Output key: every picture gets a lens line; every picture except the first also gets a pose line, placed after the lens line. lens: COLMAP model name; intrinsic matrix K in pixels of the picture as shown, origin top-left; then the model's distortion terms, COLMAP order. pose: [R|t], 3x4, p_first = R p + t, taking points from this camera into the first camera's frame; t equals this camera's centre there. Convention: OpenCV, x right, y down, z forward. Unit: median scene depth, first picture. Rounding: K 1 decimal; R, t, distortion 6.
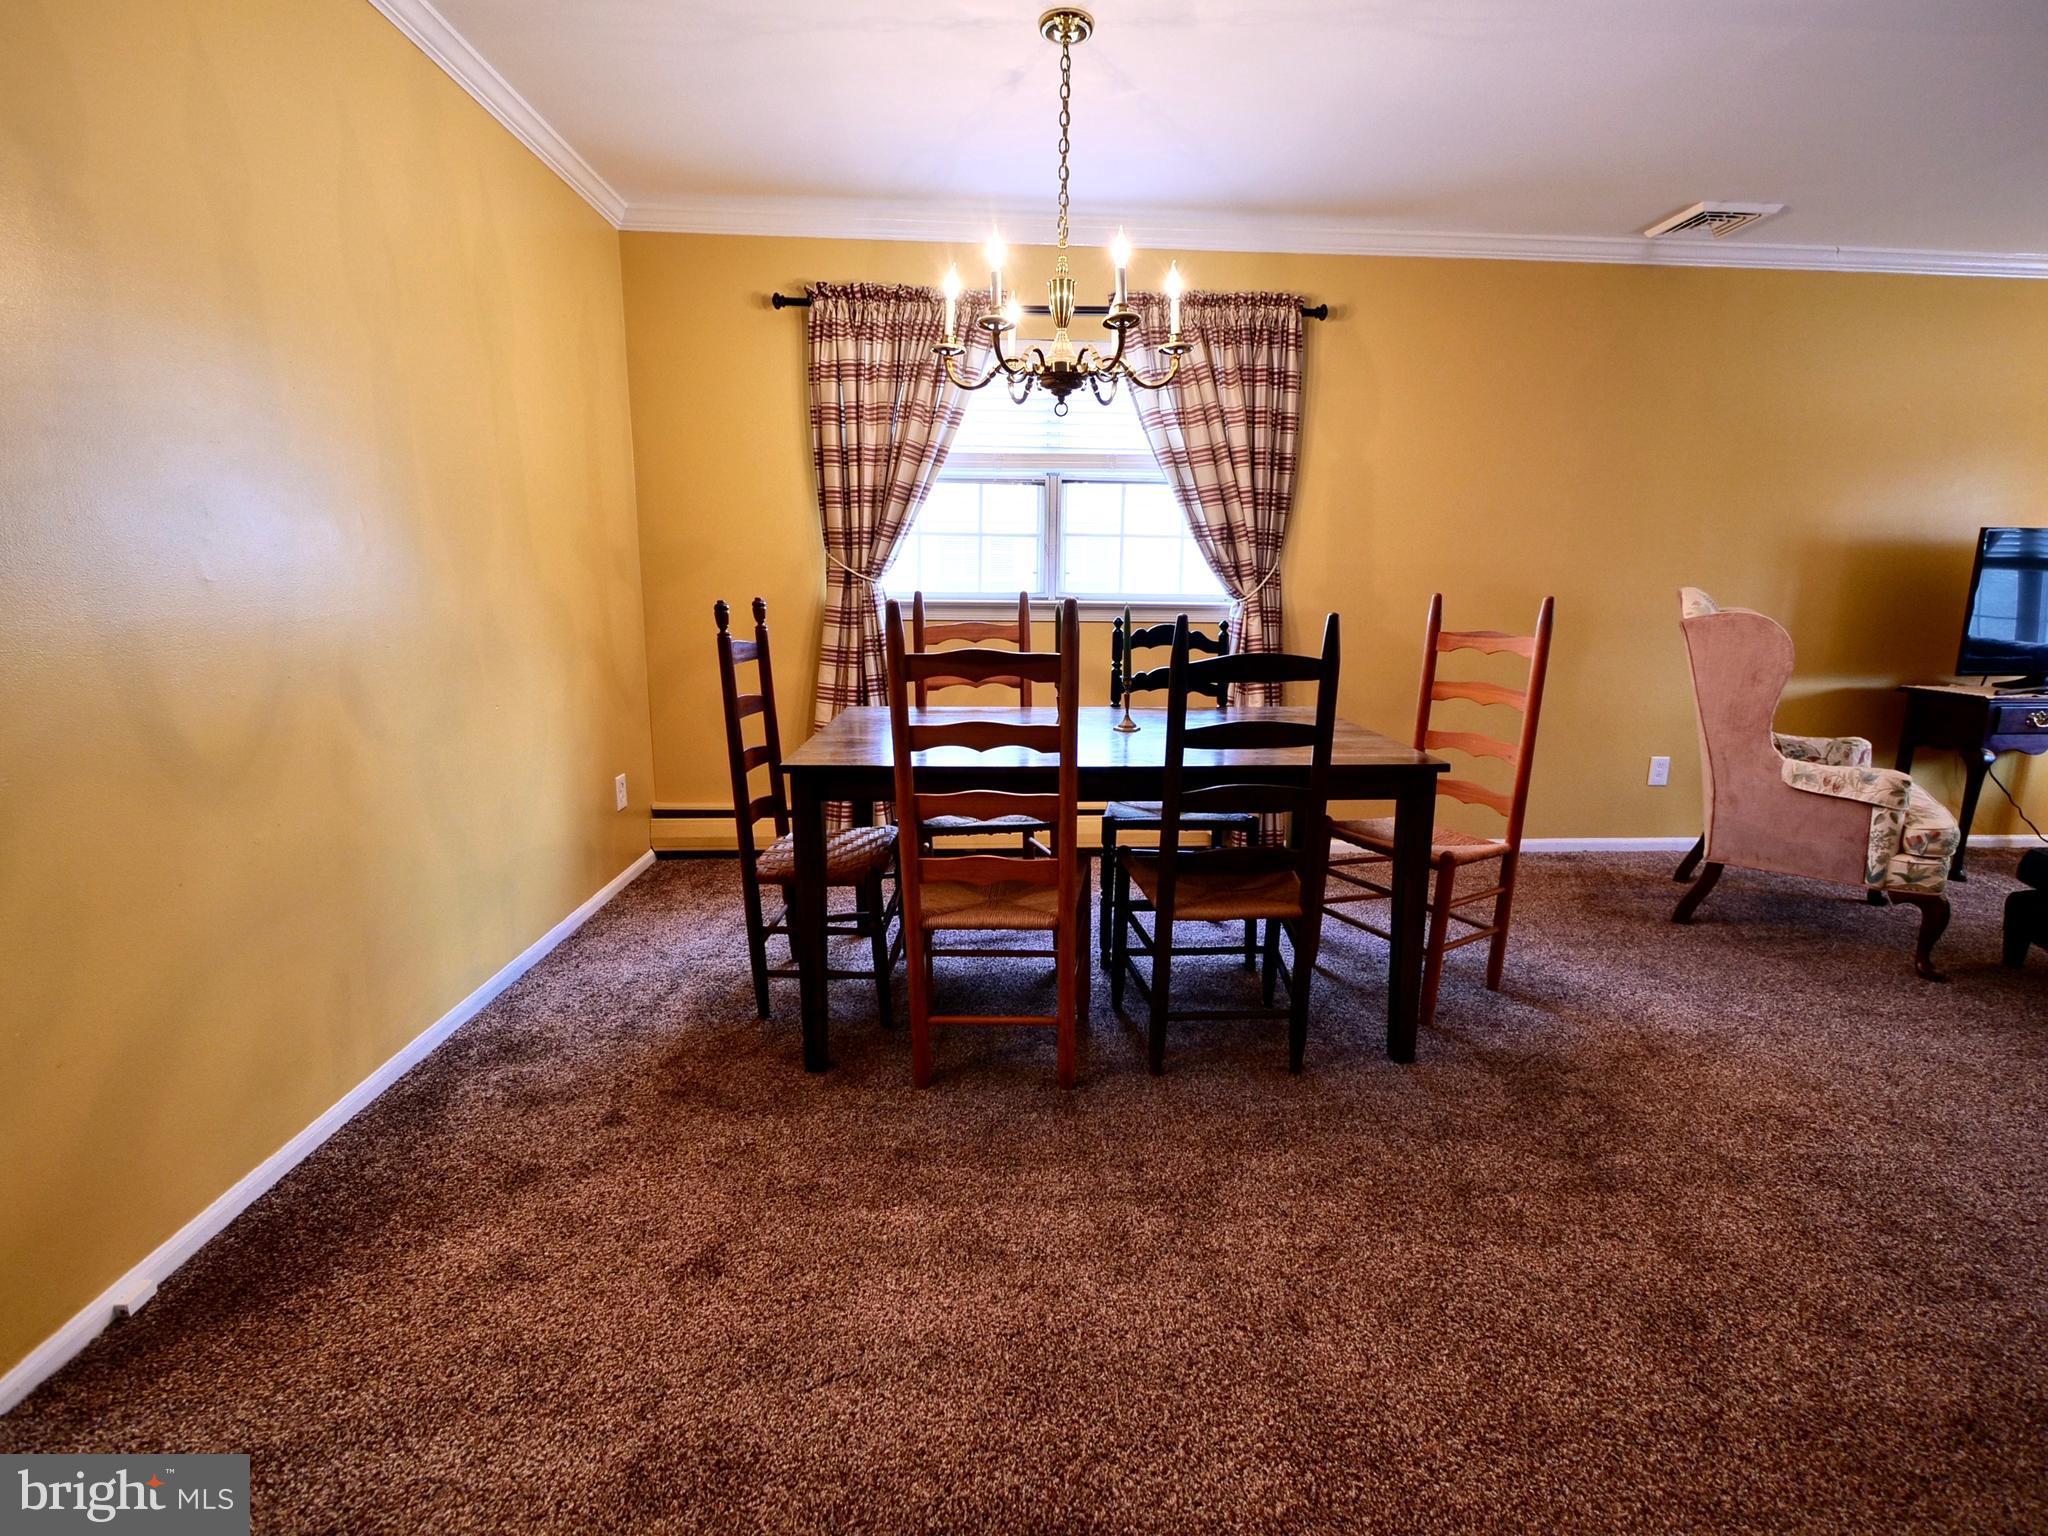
lens RADIAL K [[904.0, 0, 1043.5], [0, 904.0, 744.1], [0, 0, 1]] dist [-0.006577, 0.000651]
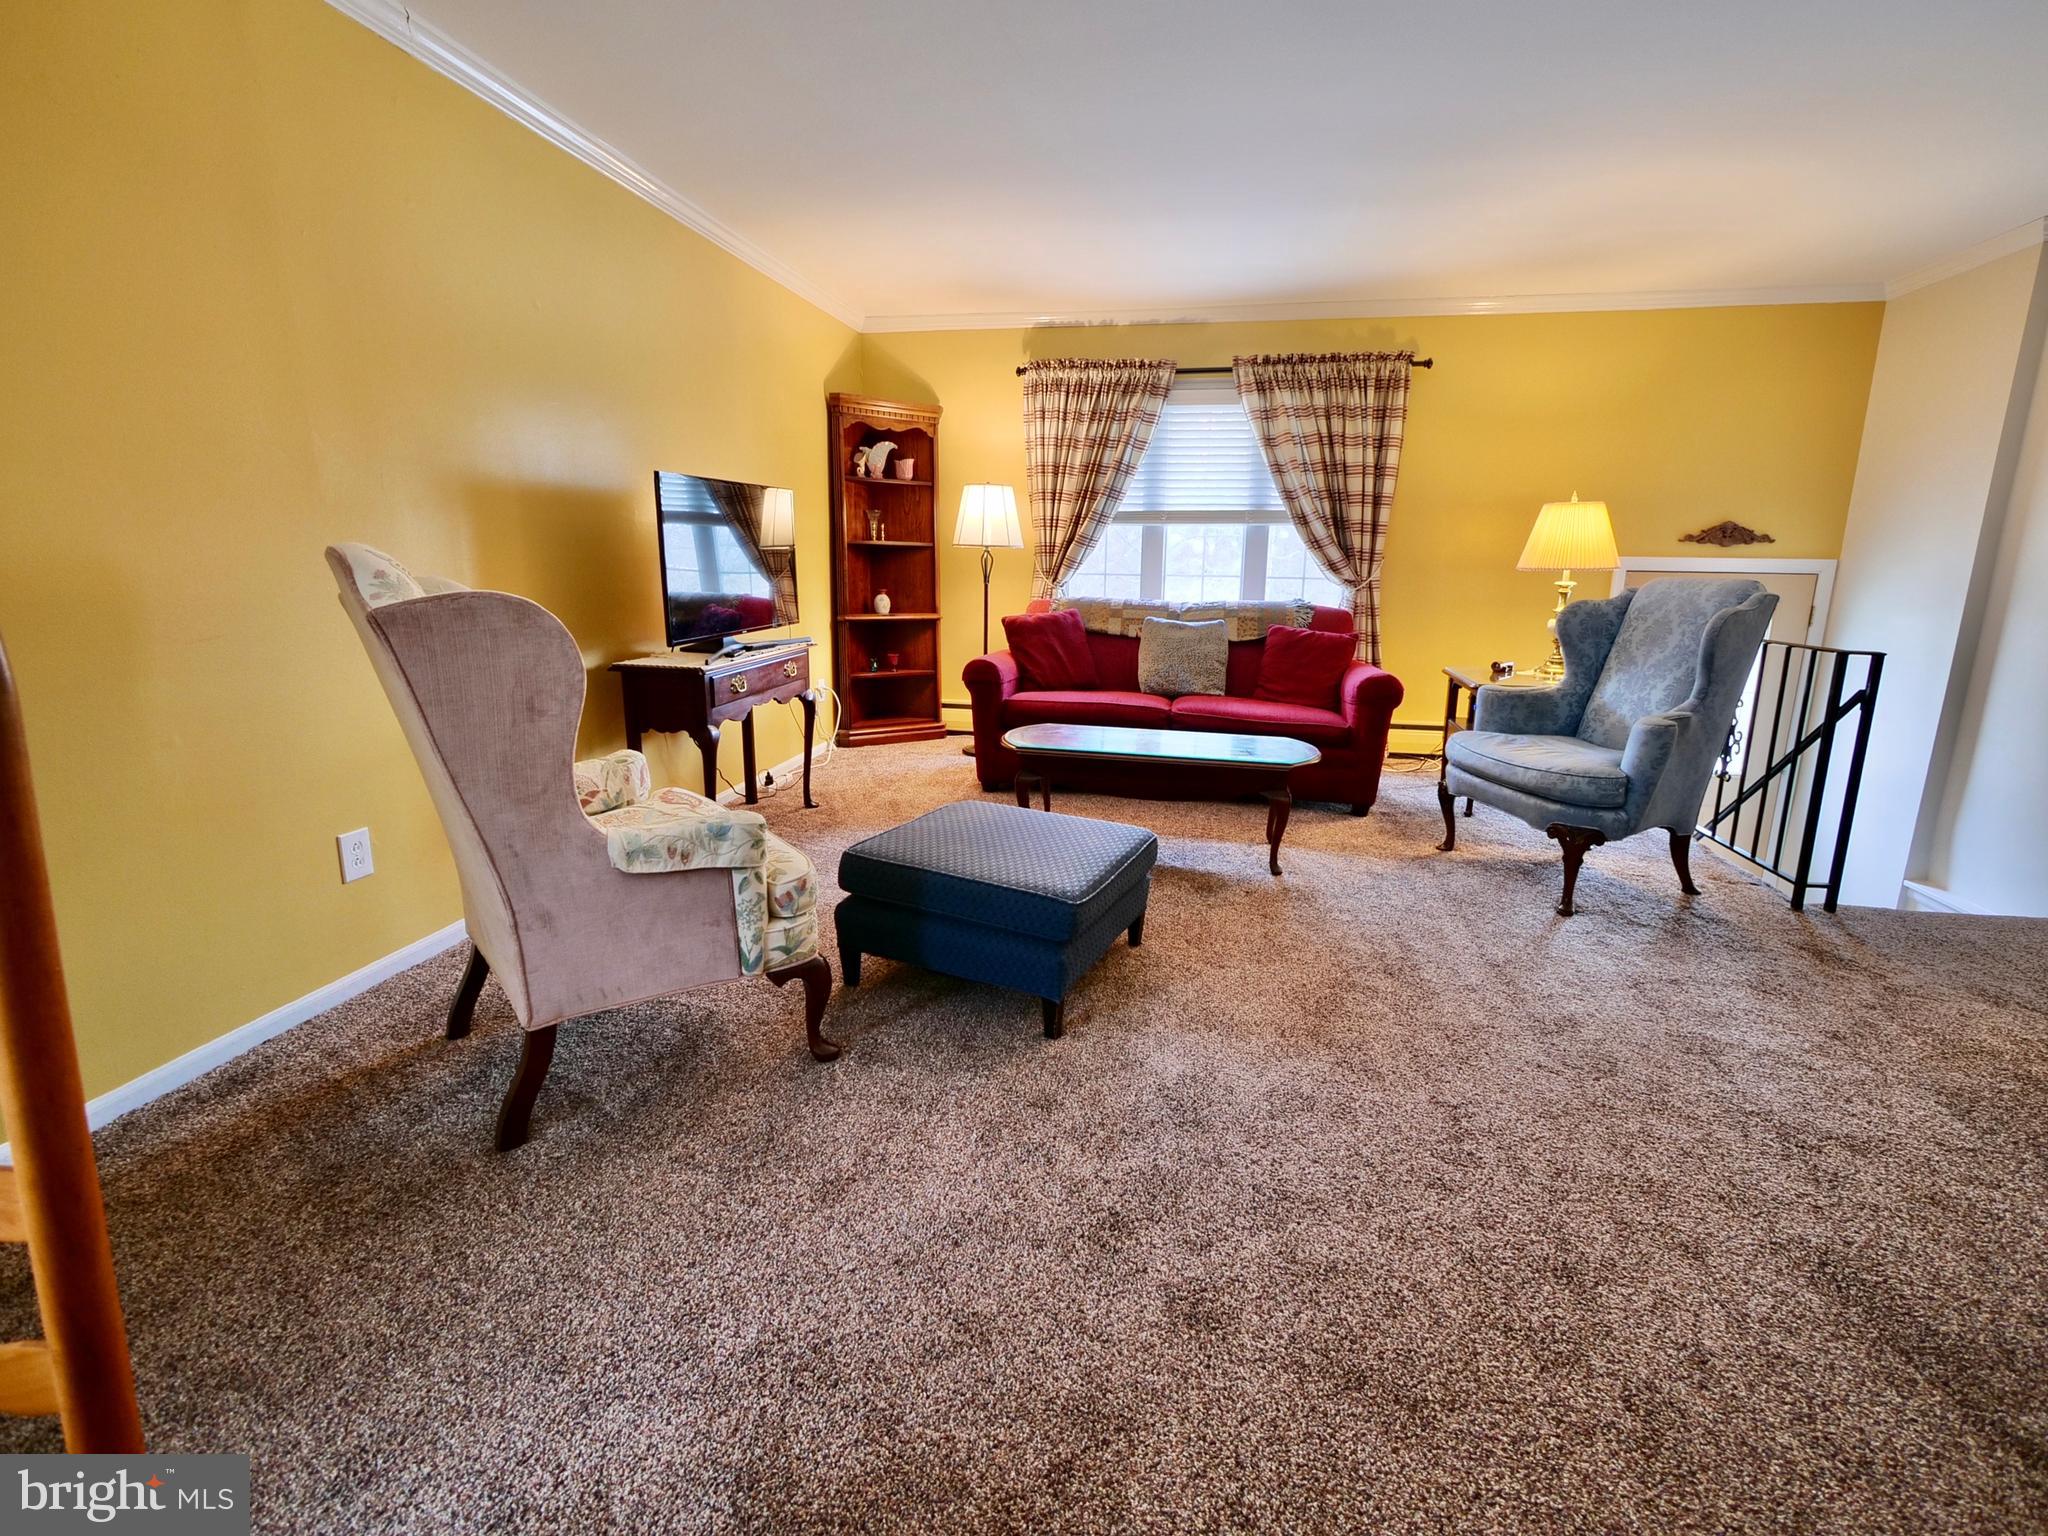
lens RADIAL K [[905.5, 0, 1045.5], [0, 905.5, 741.6], [0, 0, 1]] dist [-0.005962, 0.000546]
pose [[0.228074, -0.206594, 0.951473, 0.278565], [0.159036, 0.972009, 0.172931, -0.085458], [-0.960567, 0.111878, 0.254546, 0.474860]]
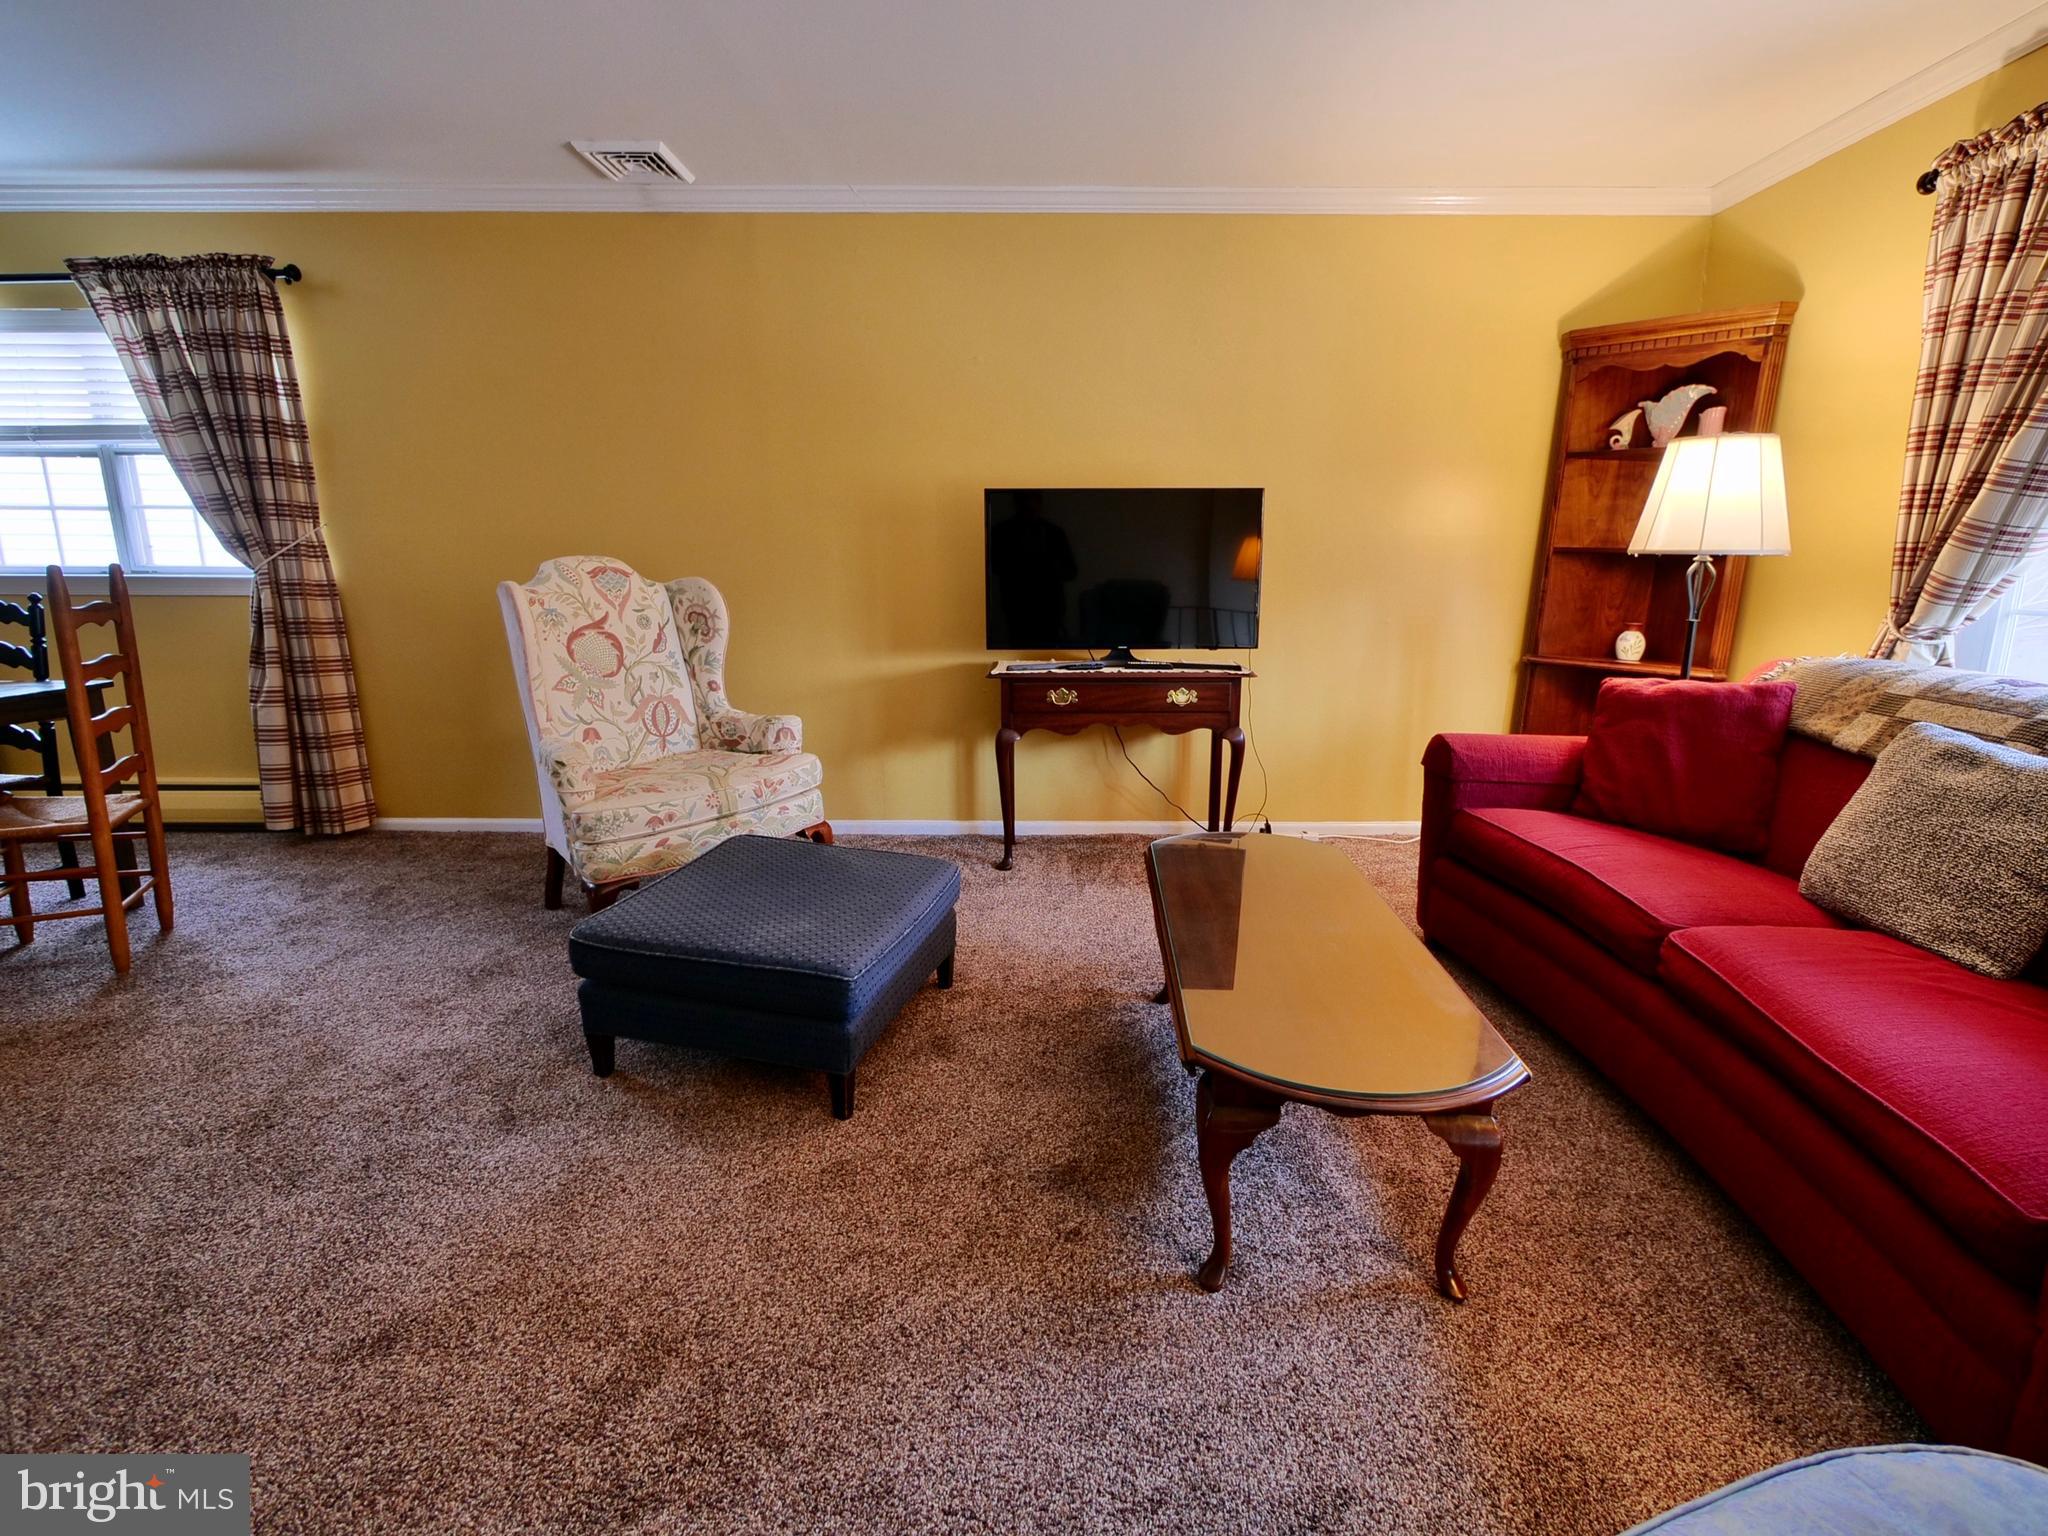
lens RADIAL K [[904.0, 0, 1043.5], [0, 904.0, 744.1], [0, 0, 1]] dist [-0.006577, 0.000651]
pose [[0.998554, 0.005931, -0.053421, 1.192804], [-0.004660, 0.999704, 0.023891, -0.000902], [0.053547, -0.023608, 0.998286, 0.071909]]
